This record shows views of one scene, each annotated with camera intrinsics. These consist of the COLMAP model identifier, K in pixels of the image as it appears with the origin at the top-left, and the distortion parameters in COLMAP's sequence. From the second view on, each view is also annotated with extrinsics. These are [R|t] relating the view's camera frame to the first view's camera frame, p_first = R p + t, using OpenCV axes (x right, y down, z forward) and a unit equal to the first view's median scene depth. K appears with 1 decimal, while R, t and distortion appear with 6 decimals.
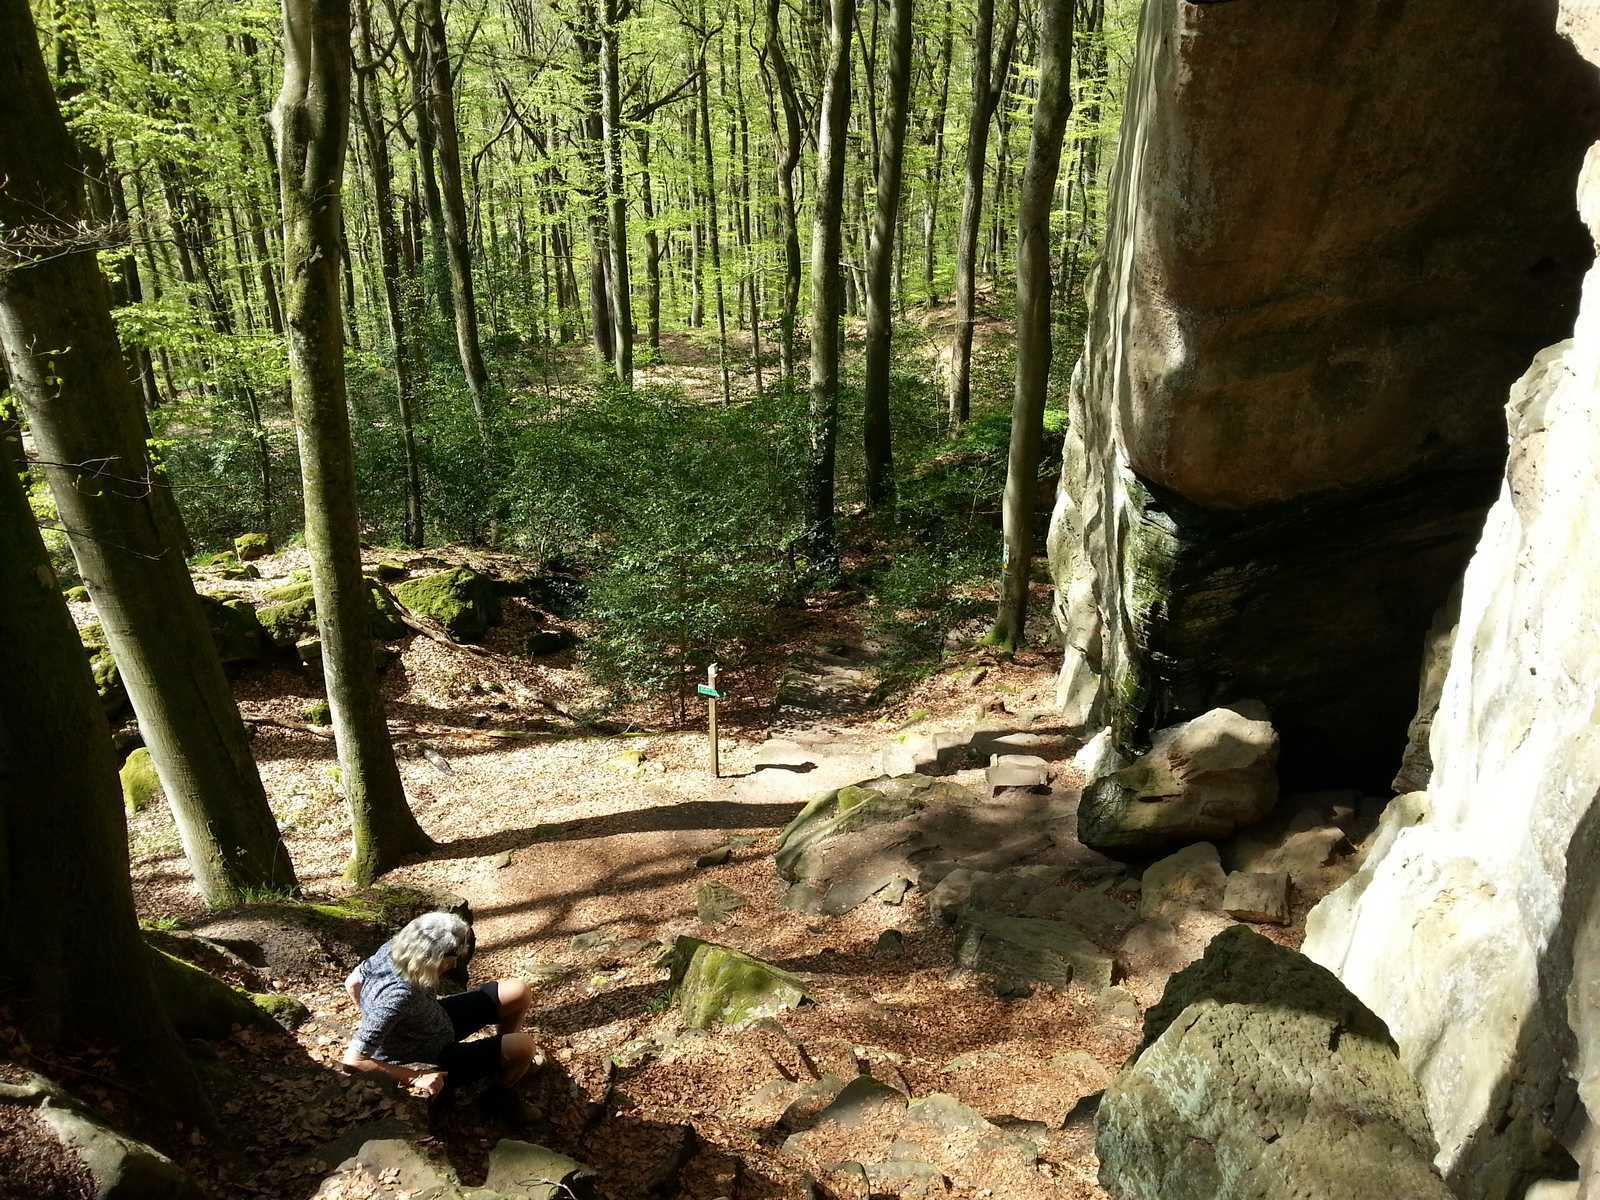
lens RADIAL K [[1347.5, 0, 803.8], [0, 1347.5, 627.9], [0, 0, 1]] dist [0.006781, -0.080179]
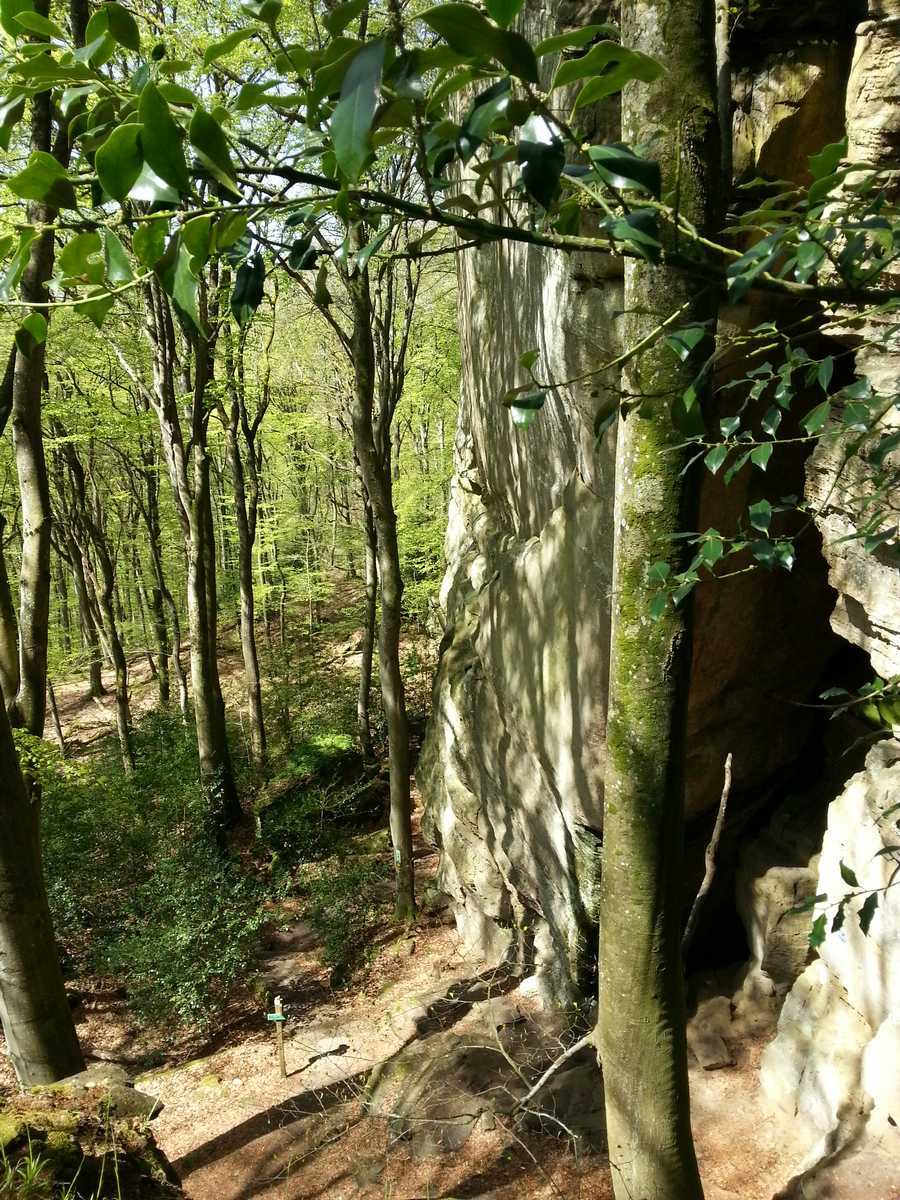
lens RADIAL K [[996.7, 0, 411.6], [0, 996.7, 601.7], [0, 0, 1]] dist [0.005668, -0.044473]
pose [[0.913969, -0.149495, 0.377244, -0.262384], [0.238455, 0.950079, -0.201218, -0.120097], [-0.328330, 0.273863, 0.903990, -0.120413]]
